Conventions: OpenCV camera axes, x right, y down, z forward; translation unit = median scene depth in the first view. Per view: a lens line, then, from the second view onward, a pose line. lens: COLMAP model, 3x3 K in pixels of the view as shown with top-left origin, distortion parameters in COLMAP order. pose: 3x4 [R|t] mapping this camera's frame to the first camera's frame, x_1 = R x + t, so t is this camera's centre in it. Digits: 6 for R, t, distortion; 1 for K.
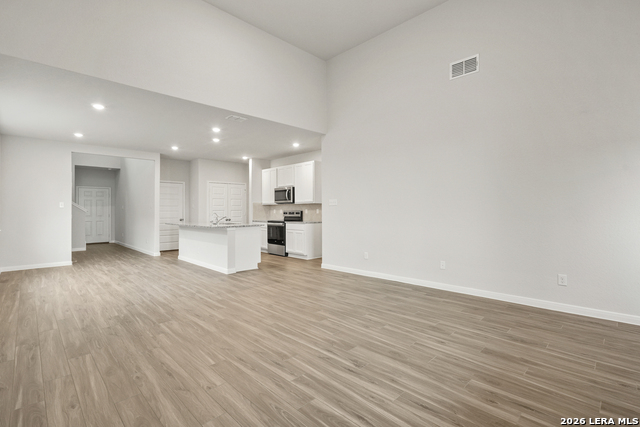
lens RADIAL K [[297.4, 0, 320.3], [0, 297.4, 208.4], [0, 0, 1]] dist [-0.001191, -0.000082]
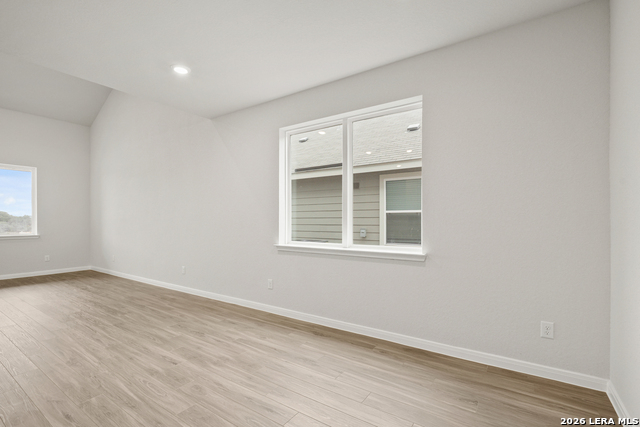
lens RADIAL K [[297.4, 0, 317.2], [0, 297.4, 216.4], [0, 0, 1]] dist [-0.001191, -0.000082]
pose [[-0.984733, 0.003319, -0.174041, -1.061545], [0.004753, 0.999958, -0.007819, 0.005966], [0.174008, -0.008527, -0.984707, 1.963998]]
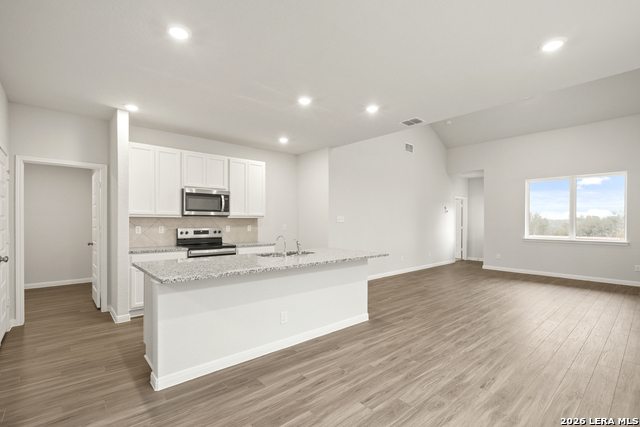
lens RADIAL K [[297.4, 0, 318.0], [0, 297.4, 219.6], [0, 0, 1]] dist [-0.001191, -0.000082]
pose [[0.066116, 0.013929, 0.997715, -1.491931], [-0.006033, 0.999890, -0.013559, -0.006735], [-0.997794, -0.005123, 0.066193, 1.562784]]
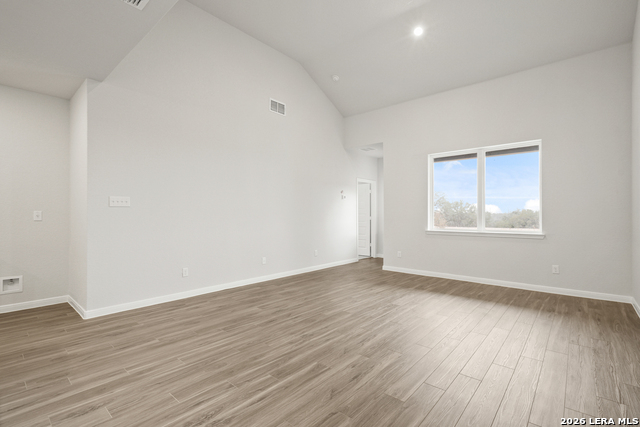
lens RADIAL K [[297.4, 0, 318.2], [0, 297.4, 212.0], [0, 0, 1]] dist [-0.001191, -0.000082]
pose [[-0.066207, 0.018498, 0.997634, -0.916827], [-0.003657, 0.999817, -0.018781, 0.018340], [-0.997799, -0.004892, -0.066128, 0.985971]]
